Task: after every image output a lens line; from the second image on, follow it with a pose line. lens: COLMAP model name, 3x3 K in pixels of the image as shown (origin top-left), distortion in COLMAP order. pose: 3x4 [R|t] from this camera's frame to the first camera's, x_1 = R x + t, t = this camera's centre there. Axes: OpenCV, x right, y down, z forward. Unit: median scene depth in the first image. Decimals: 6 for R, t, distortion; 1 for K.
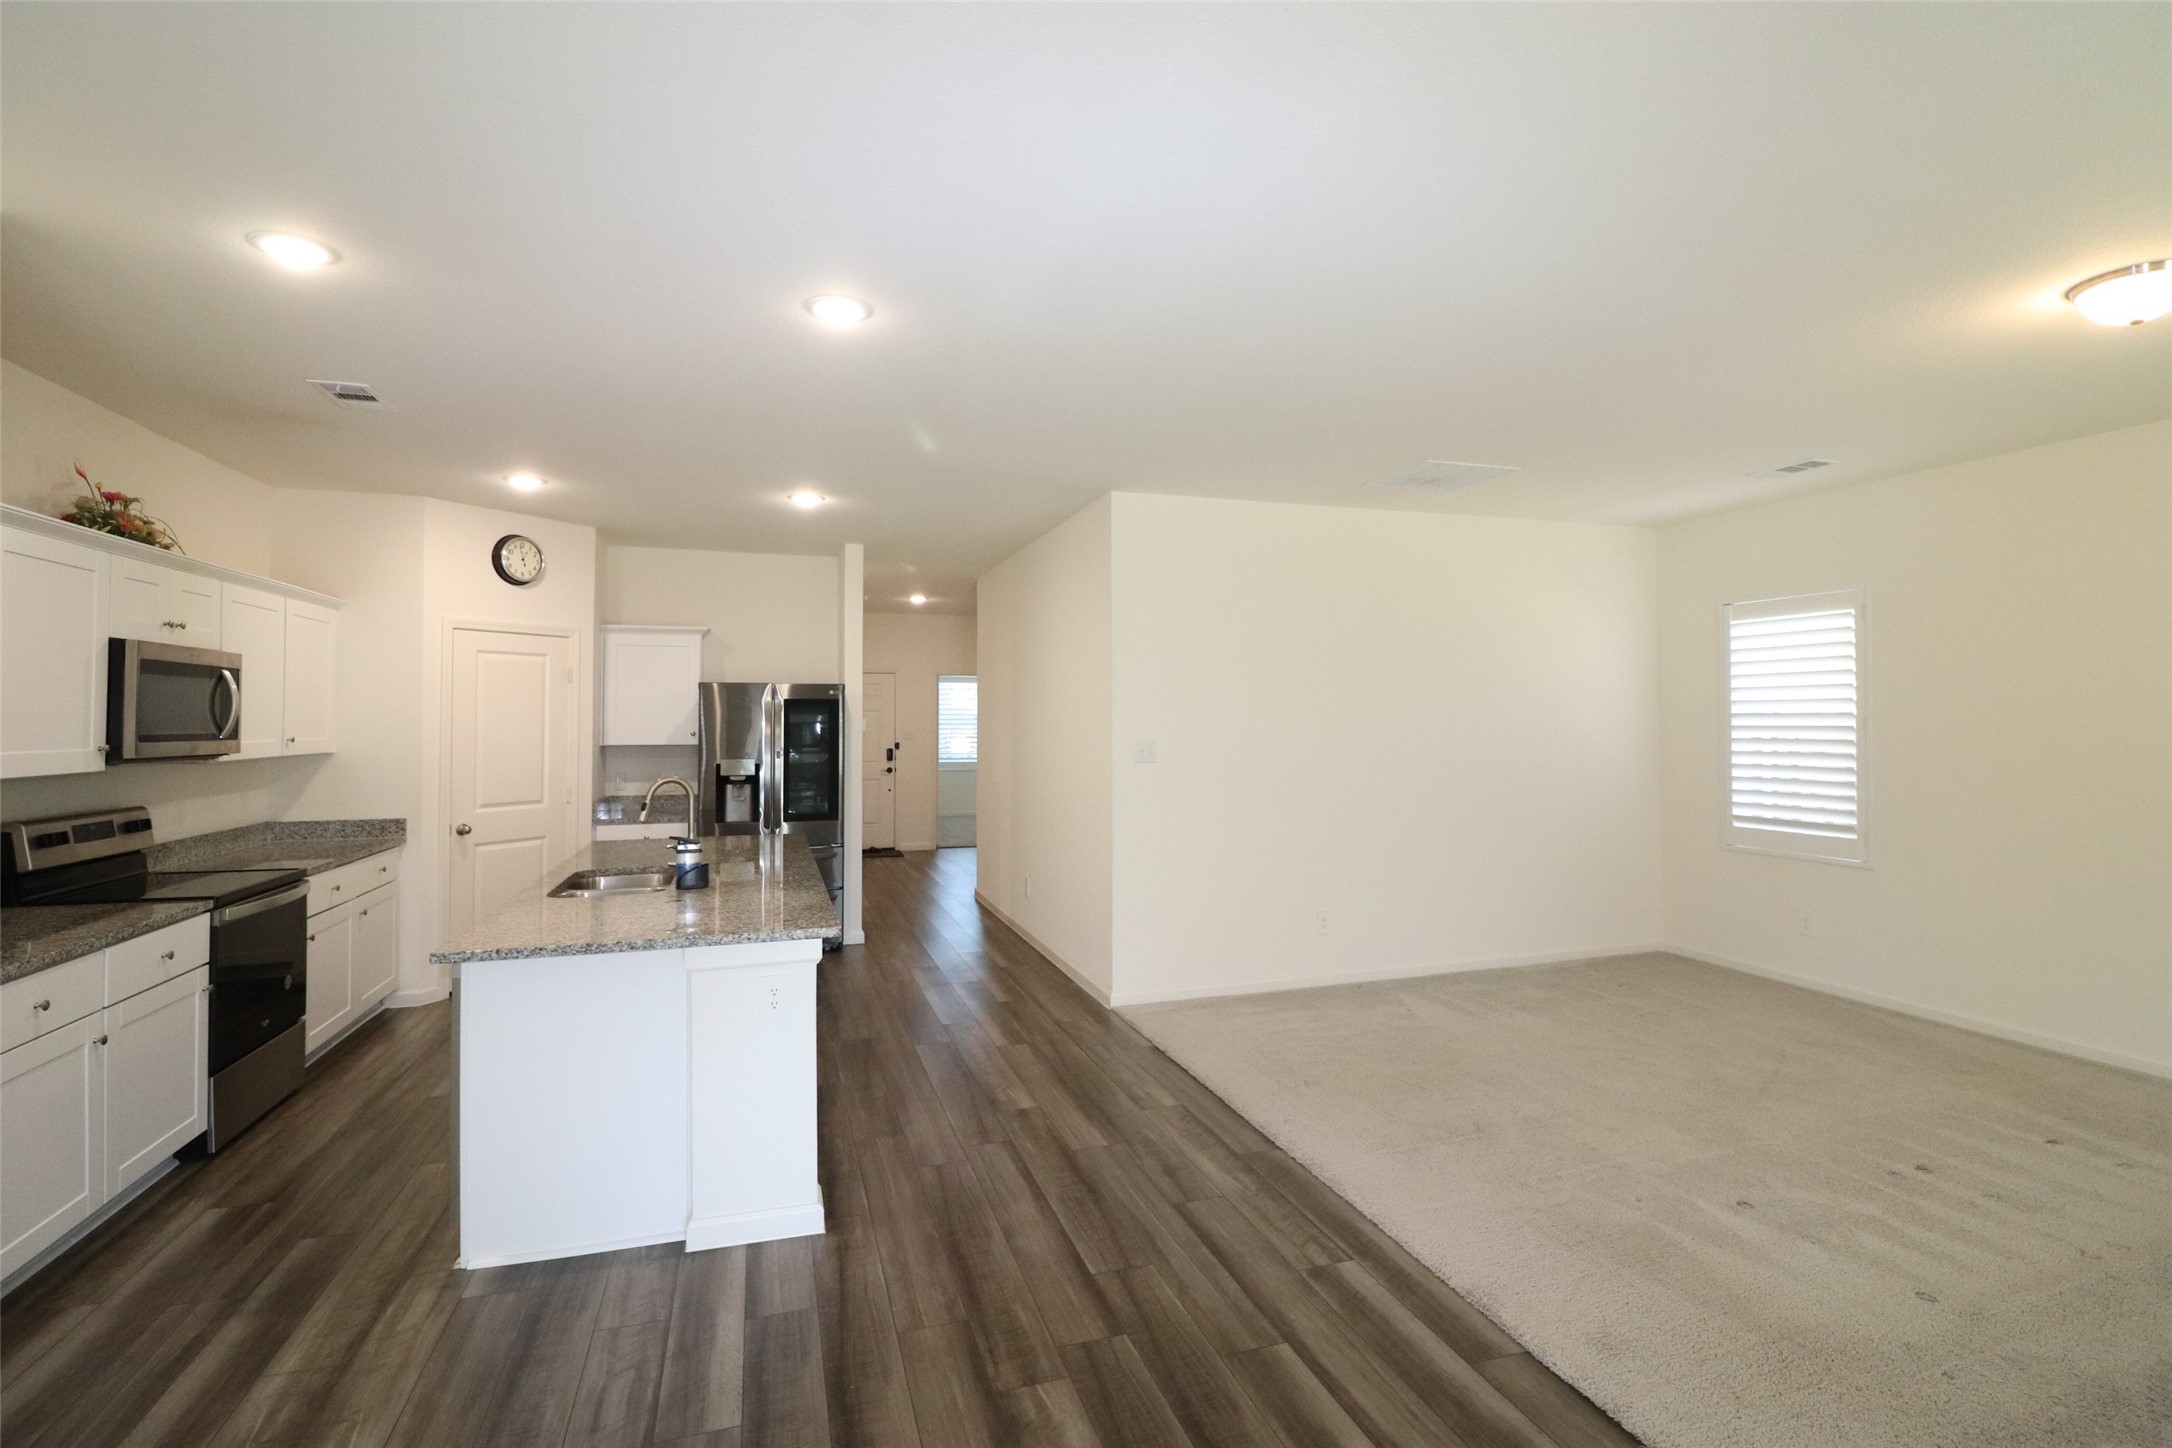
lens RADIAL K [[1017.6, 0, 1098.7], [0, 1017.6, 700.3], [0, 0, 1]] dist [-0.006187, -0.007998]
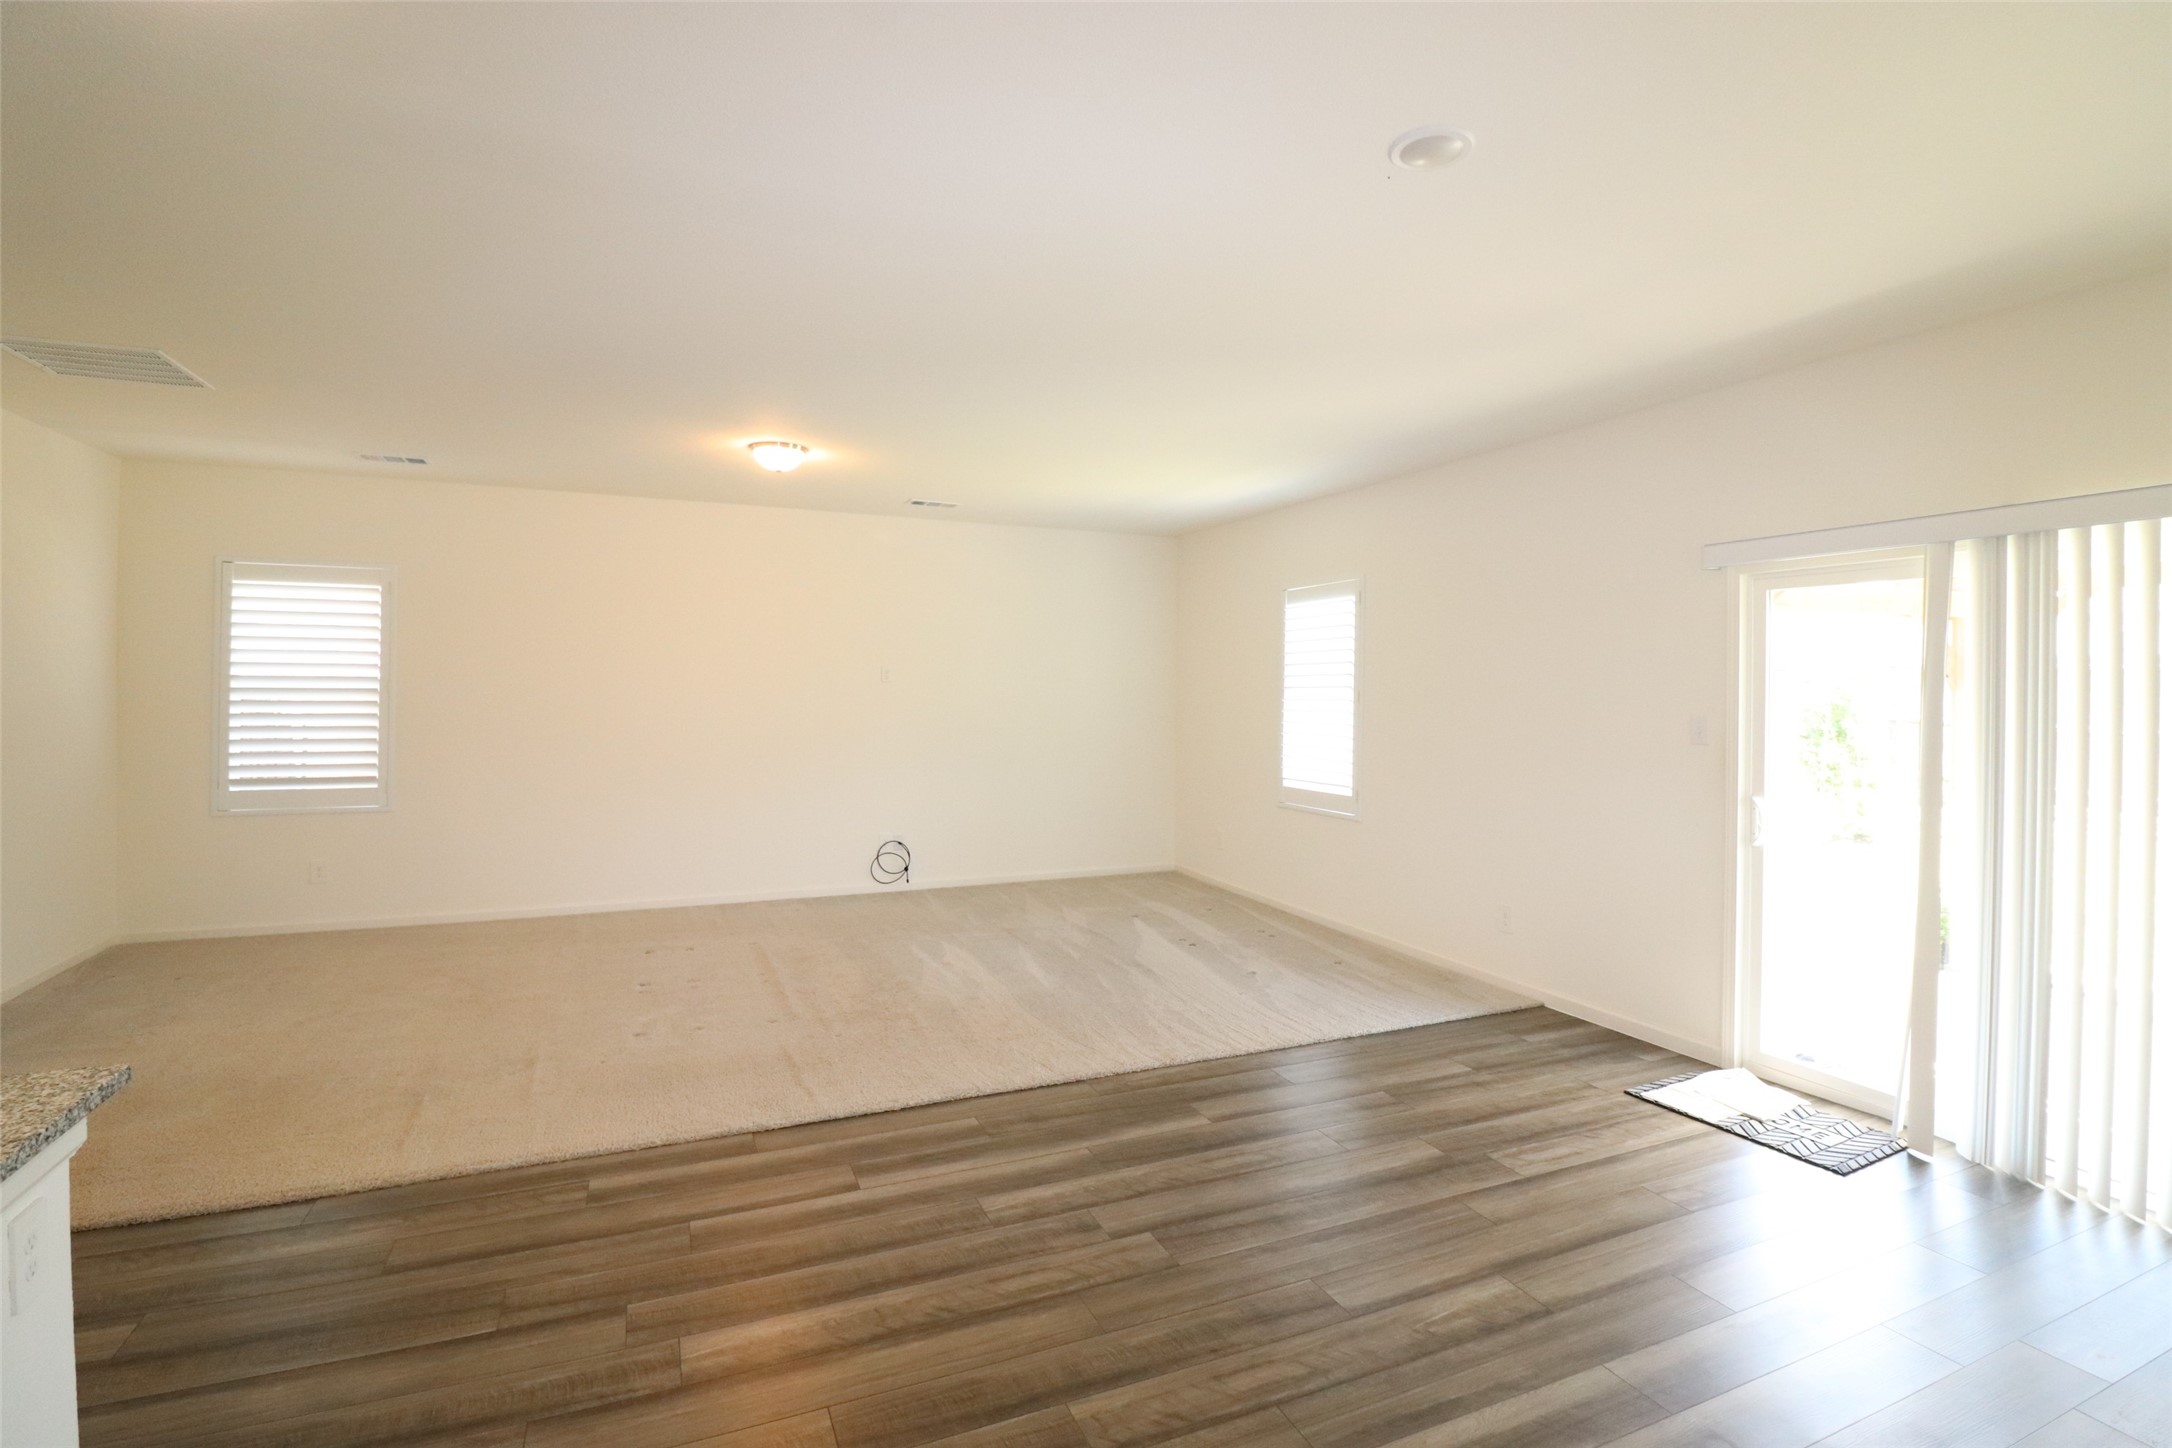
lens RADIAL K [[1017.6, 0, 1092.9], [0, 1017.6, 687.2], [0, 0, 1]] dist [-0.006187, -0.007998]
pose [[-0.096576, 0.002964, 0.995321, -0.465625], [-0.027503, 0.999606, -0.005645, 0.008027], [-0.994946, -0.027920, -0.096457, 0.307710]]
